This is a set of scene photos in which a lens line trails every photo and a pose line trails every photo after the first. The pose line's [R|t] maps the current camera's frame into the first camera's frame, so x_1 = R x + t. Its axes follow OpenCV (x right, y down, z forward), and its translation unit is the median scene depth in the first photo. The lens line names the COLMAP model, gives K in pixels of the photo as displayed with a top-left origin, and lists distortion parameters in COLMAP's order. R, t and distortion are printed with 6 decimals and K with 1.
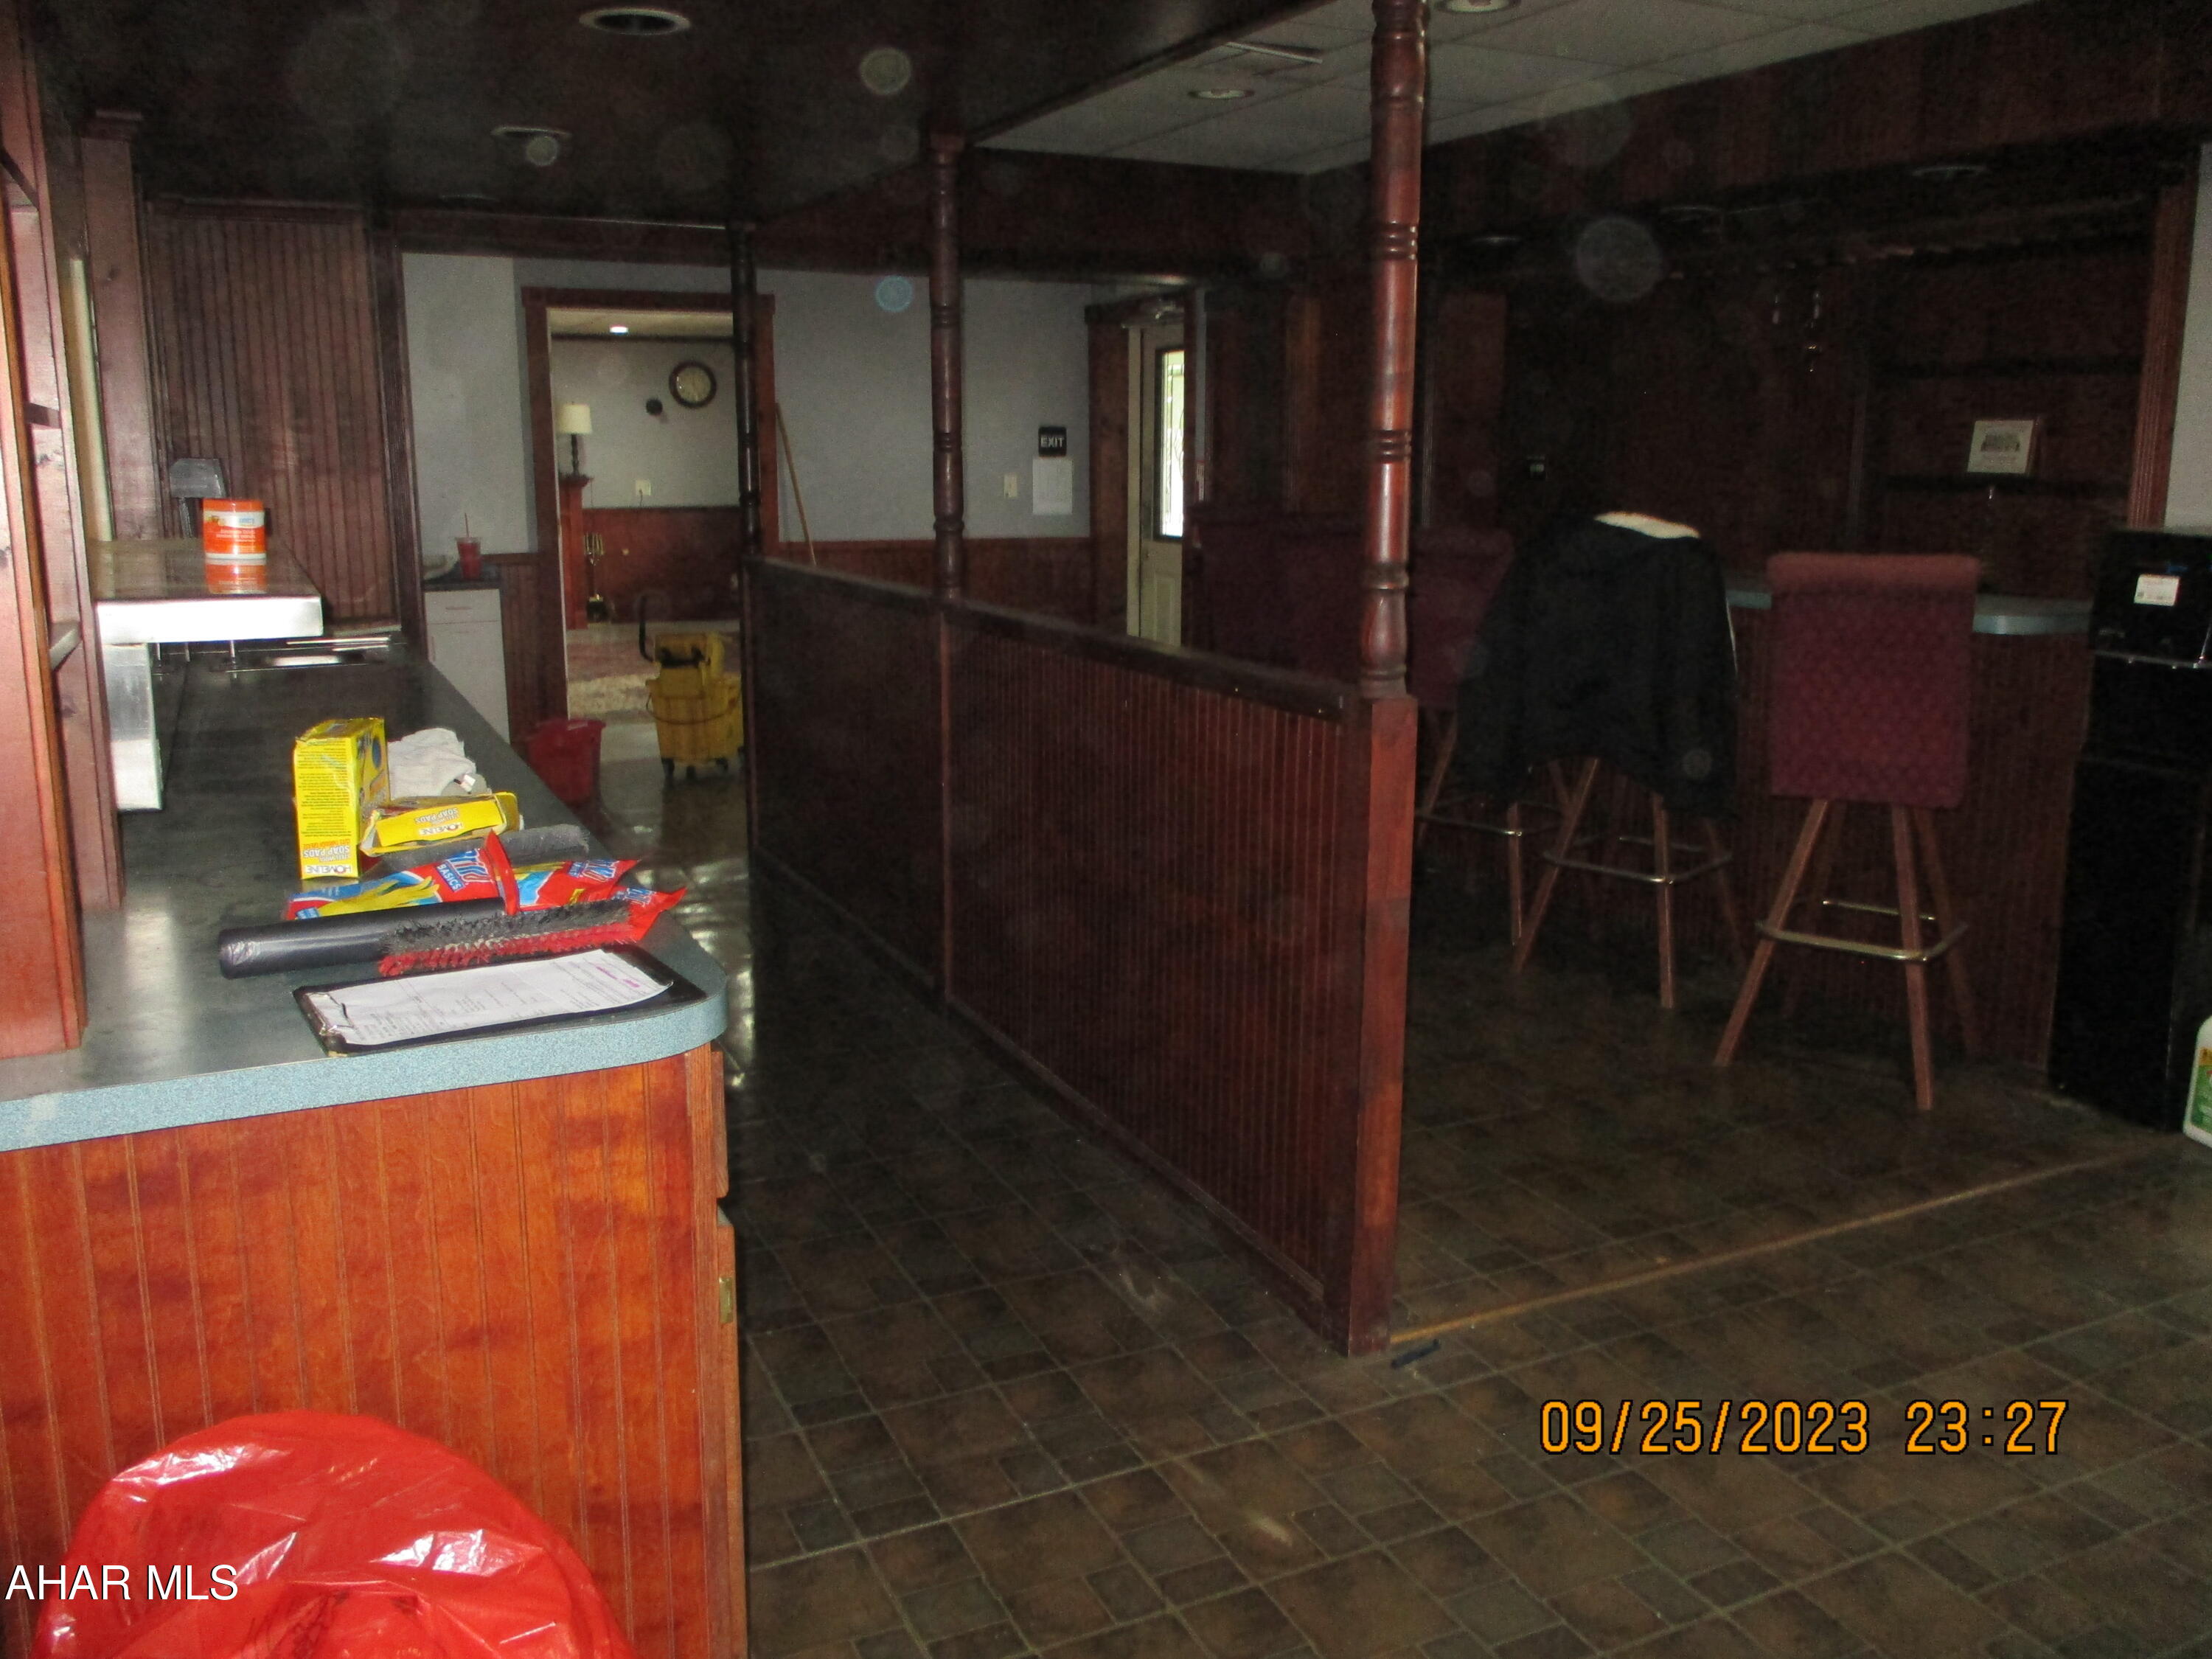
lens RADIAL K [[1790.4, 0, 1106.0], [0, 1790.4, 829.5], [0, 0, 1]] dist [-0.047315, 0.019789]
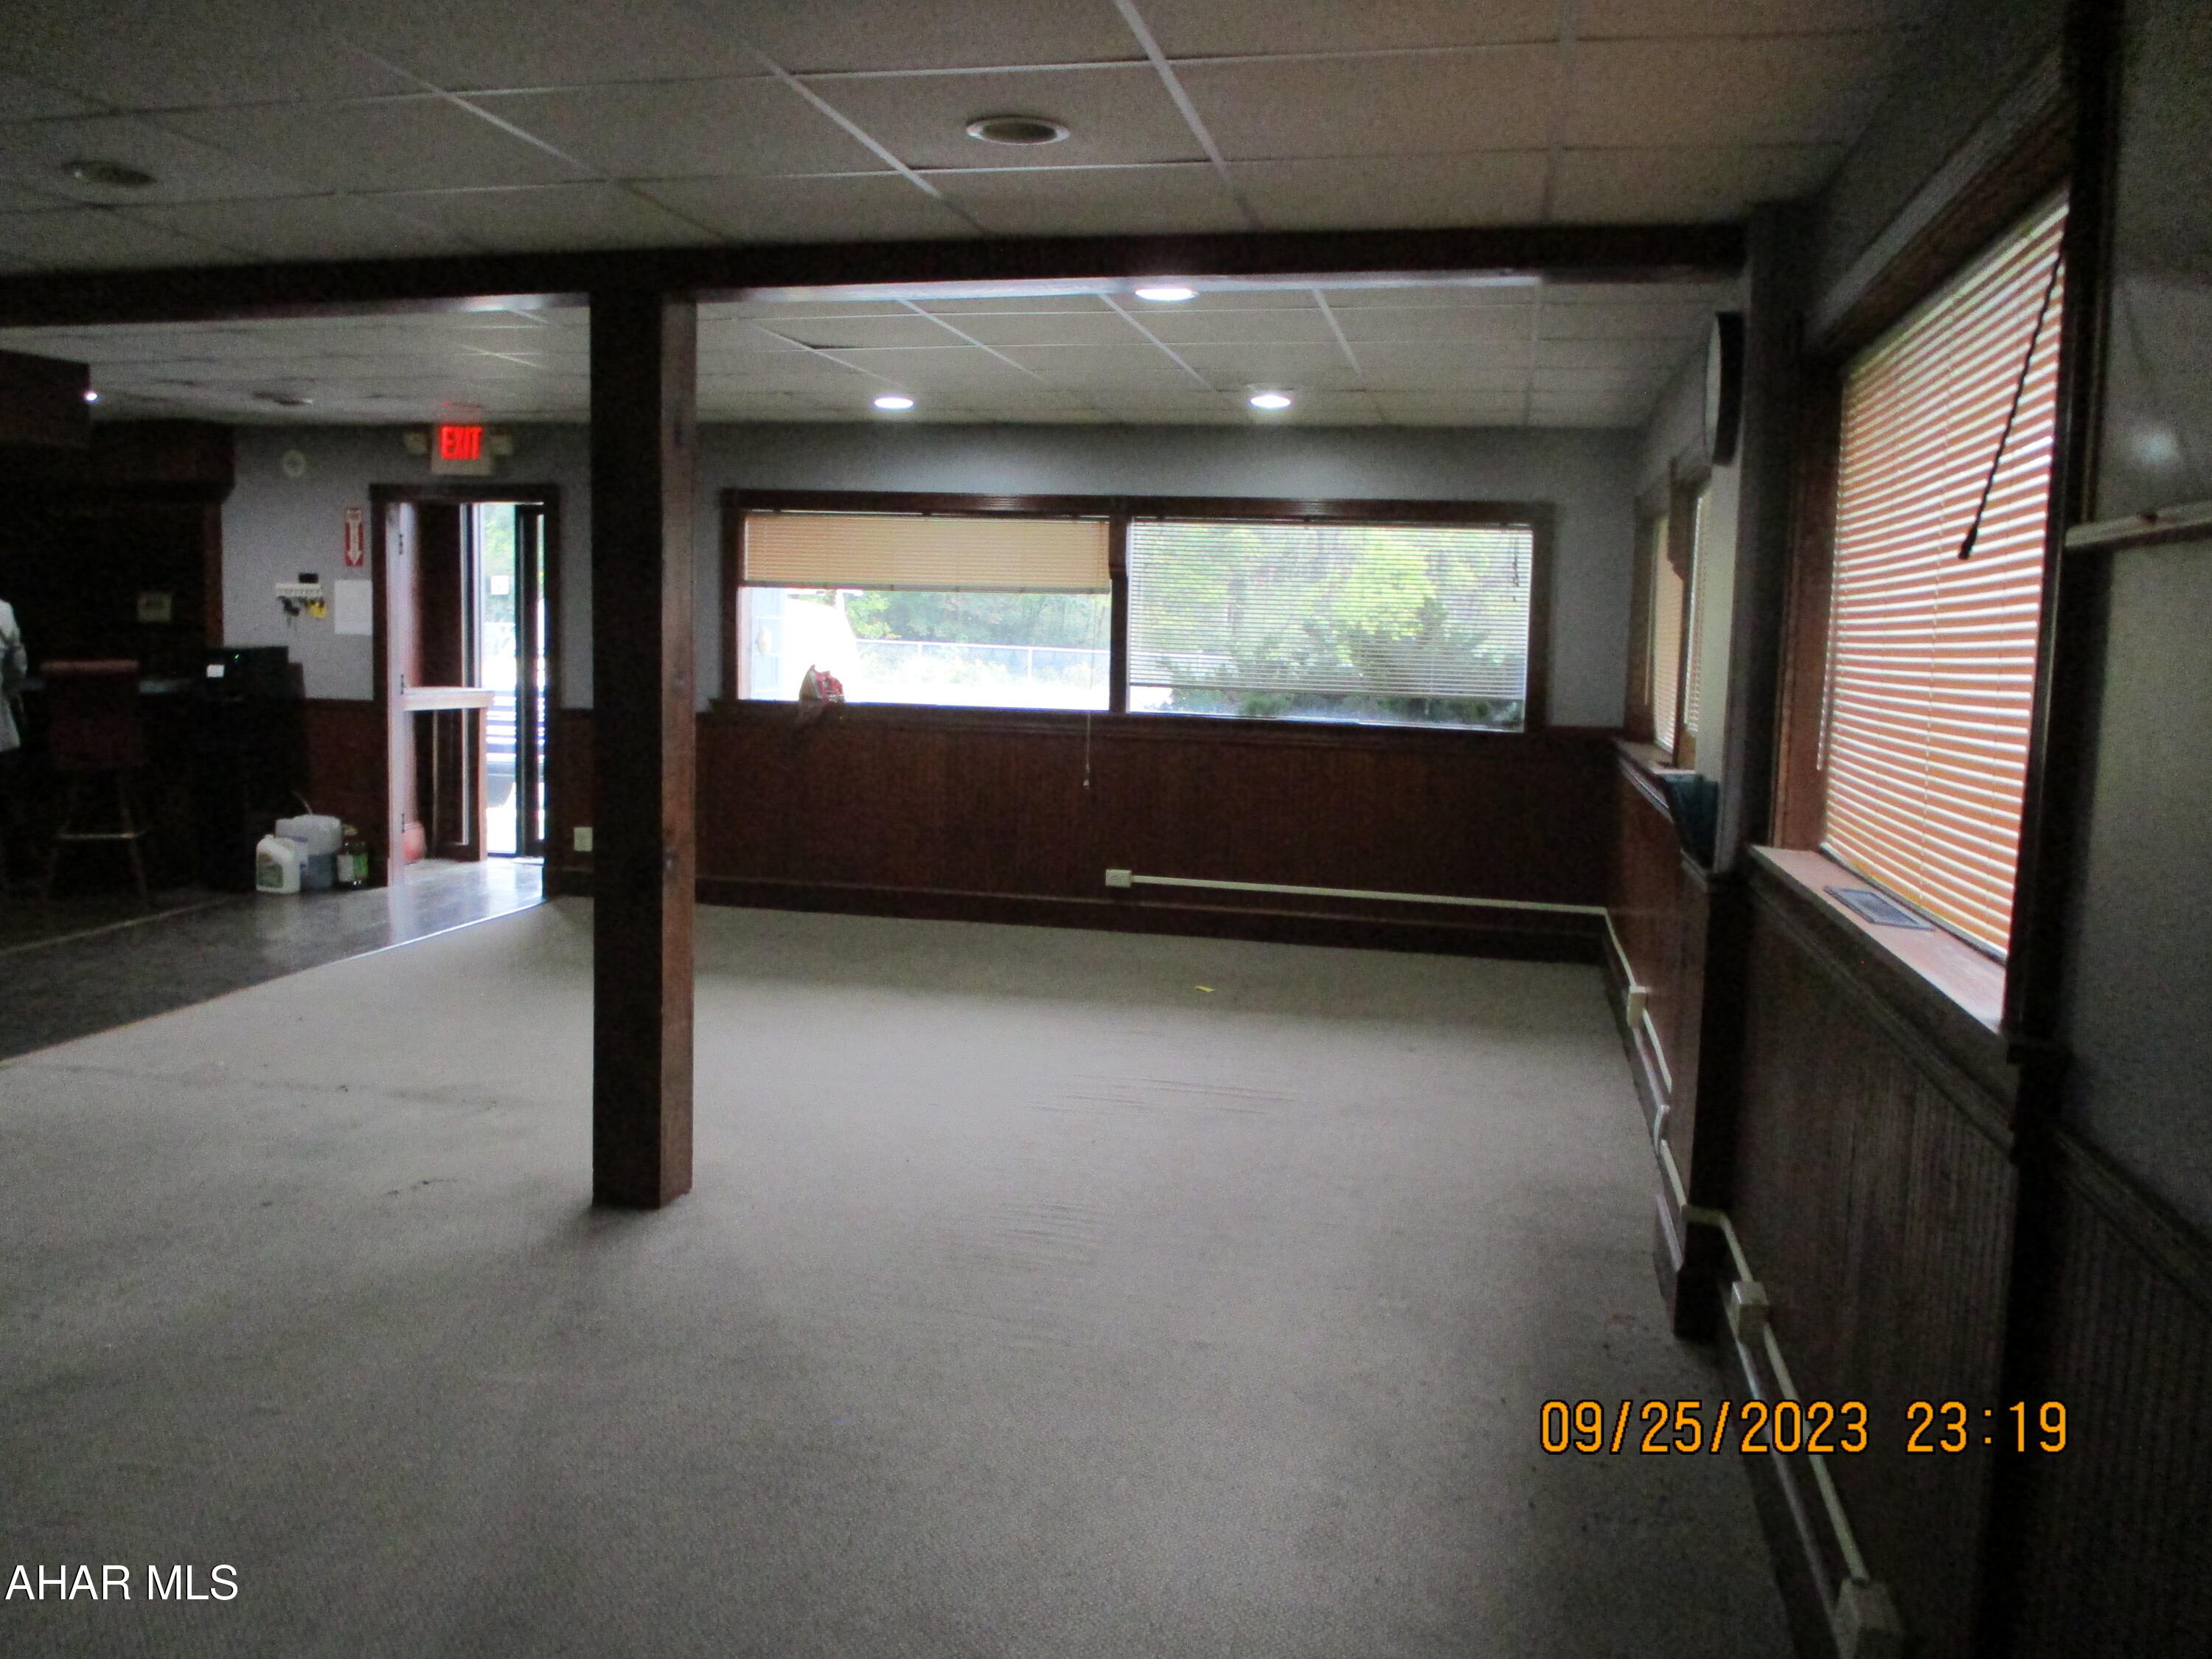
lens RADIAL K [[1790.4, 0, 1106.0], [0, 1790.4, 829.5], [0, 0, 1]] dist [-0.047315, 0.019789]
pose [[0.598387, -0.081290, 0.797073, -0.363918], [0.144742, 0.989439, -0.007754, 0.159627], [-0.788024, 0.120009, 0.603834, -0.816305]]
